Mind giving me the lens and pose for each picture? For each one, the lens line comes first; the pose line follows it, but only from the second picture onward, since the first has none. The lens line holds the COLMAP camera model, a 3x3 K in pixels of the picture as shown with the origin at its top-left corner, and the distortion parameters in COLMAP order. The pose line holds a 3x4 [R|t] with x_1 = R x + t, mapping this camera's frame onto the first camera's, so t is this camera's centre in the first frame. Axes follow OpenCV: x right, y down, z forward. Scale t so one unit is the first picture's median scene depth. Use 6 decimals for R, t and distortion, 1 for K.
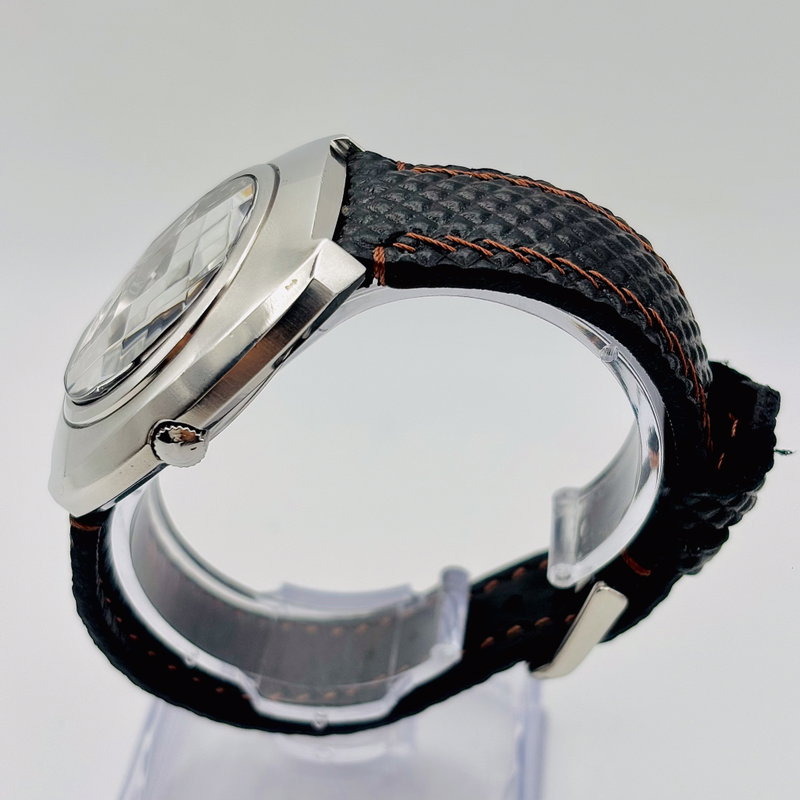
lens RADIAL K [[1614.0, 0, 398.0], [0, 1614.0, 384.1], [0, 0, 1]] dist [0.488057, -1.930900]
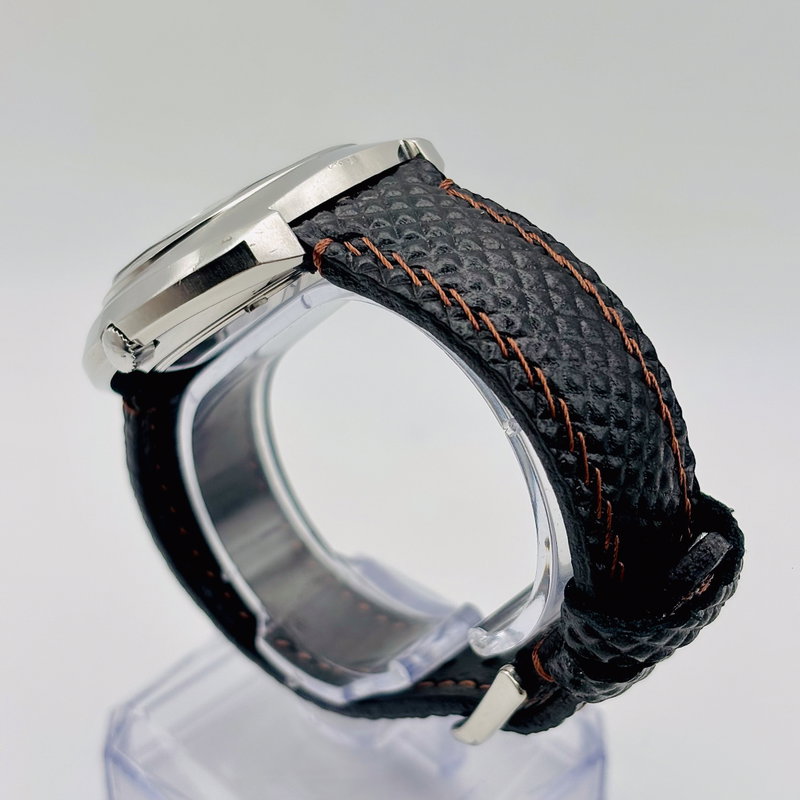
lens RADIAL K [[1614.0, 0, 398.0], [0, 1614.0, 384.1], [0, 0, 1]] dist [0.488057, -1.930900]
pose [[0.803926, 0.368104, -0.467122, 0.485776], [-0.371961, 0.924064, 0.088034, -0.096720], [0.464056, 0.102979, 0.879800, 0.119081]]
